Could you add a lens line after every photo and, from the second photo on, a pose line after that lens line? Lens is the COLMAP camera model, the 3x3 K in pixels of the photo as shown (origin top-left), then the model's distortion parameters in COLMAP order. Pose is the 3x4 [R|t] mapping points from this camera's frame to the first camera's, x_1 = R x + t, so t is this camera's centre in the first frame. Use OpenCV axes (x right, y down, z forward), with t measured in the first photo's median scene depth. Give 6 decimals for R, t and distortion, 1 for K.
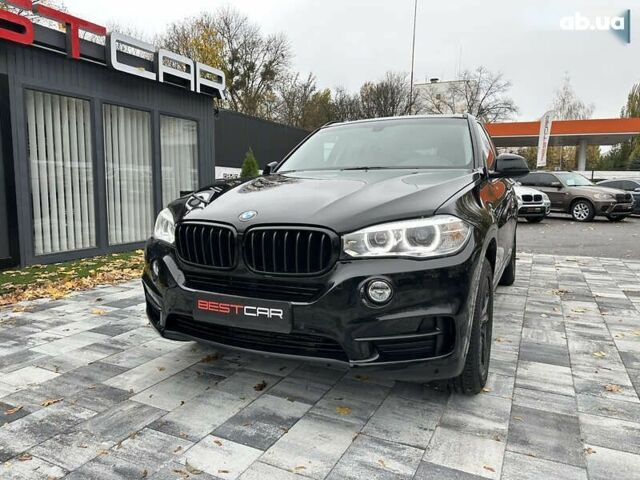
lens RADIAL K [[449.9, 0, 322.3], [0, 449.9, 236.4], [0, 0, 1]] dist [0.039237, -0.044365]
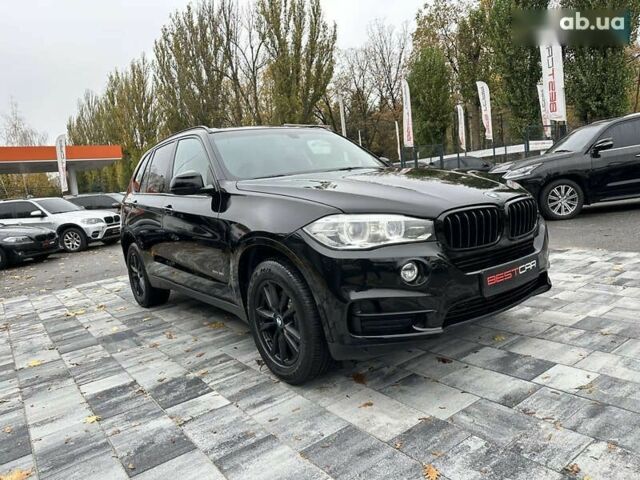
lens RADIAL K [[449.1, 0, 323.2], [0, 449.1, 240.0], [0, 0, 1]] dist [0.044942, -0.052938]
pose [[0.455588, -0.156828, 0.876267, -1.019713], [0.201829, 0.976923, 0.069908, -0.075511], [-0.867009, 0.145007, 0.476727, 0.597217]]
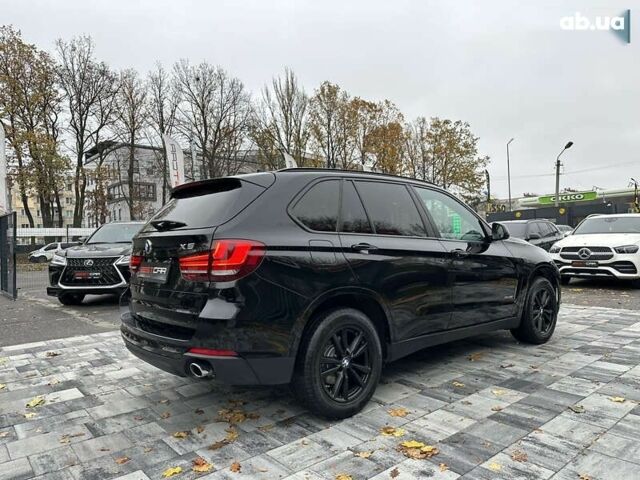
lens RADIAL K [[448.7, 0, 316.5], [0, 448.7, 237.3], [0, 0, 1]] dist [0.044308, -0.052241]
pose [[-0.911573, 0.027098, 0.410244, -0.147249], [0.069401, 0.993649, 0.088576, -0.375118], [-0.405238, 0.109215, -0.907664, 3.177962]]
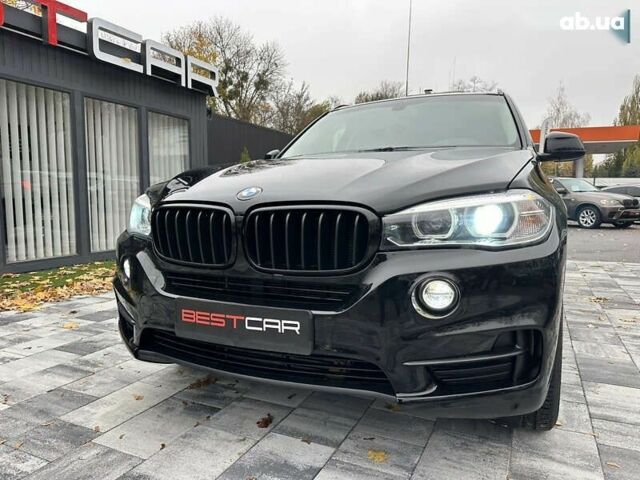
lens RADIAL K [[453.7, 0, 322.1], [0, 453.7, 241.8], [0, 0, 1]] dist [0.008129, -0.006774]
pose [[0.999912, -0.005917, 0.011908, -0.040669], [0.006084, 0.999883, -0.014035, 0.031705], [-0.011823, 0.014106, 0.999831, 0.189036]]
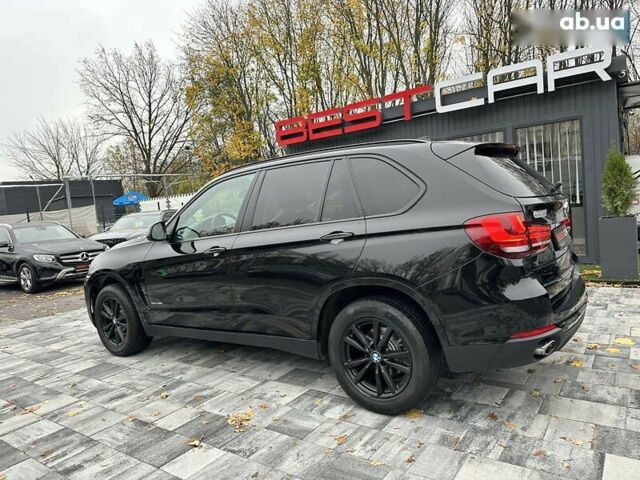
lens RADIAL K [[449.9, 0, 322.8], [0, 449.9, 229.6], [0, 0, 1]] dist [0.035883, -0.039886]
pose [[-0.162747, 0.067706, -0.984342, 1.801120], [-0.019862, 0.997216, 0.071875, -0.301224], [0.986468, 0.031248, -0.160949, 1.970833]]
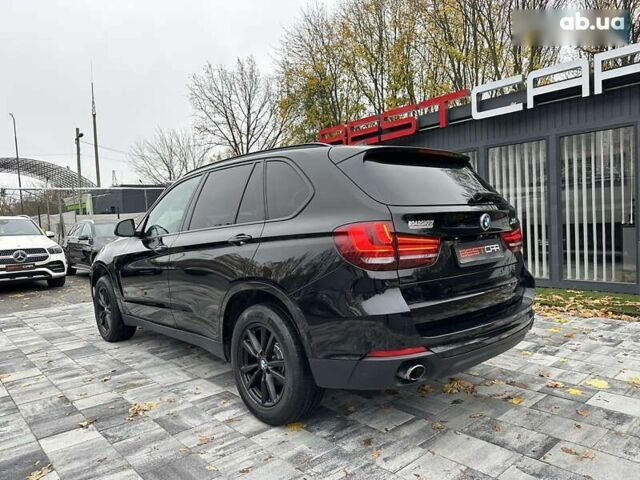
lens RADIAL K [[448.7, 0, 316.5], [0, 448.7, 237.3], [0, 0, 1]] dist [0.044308, -0.052241]
pose [[-0.380713, 0.046723, -0.923512, 1.662031], [-0.057659, 0.995580, 0.074139, -0.302079], [0.922894, 0.081474, -0.376336, 2.385926]]
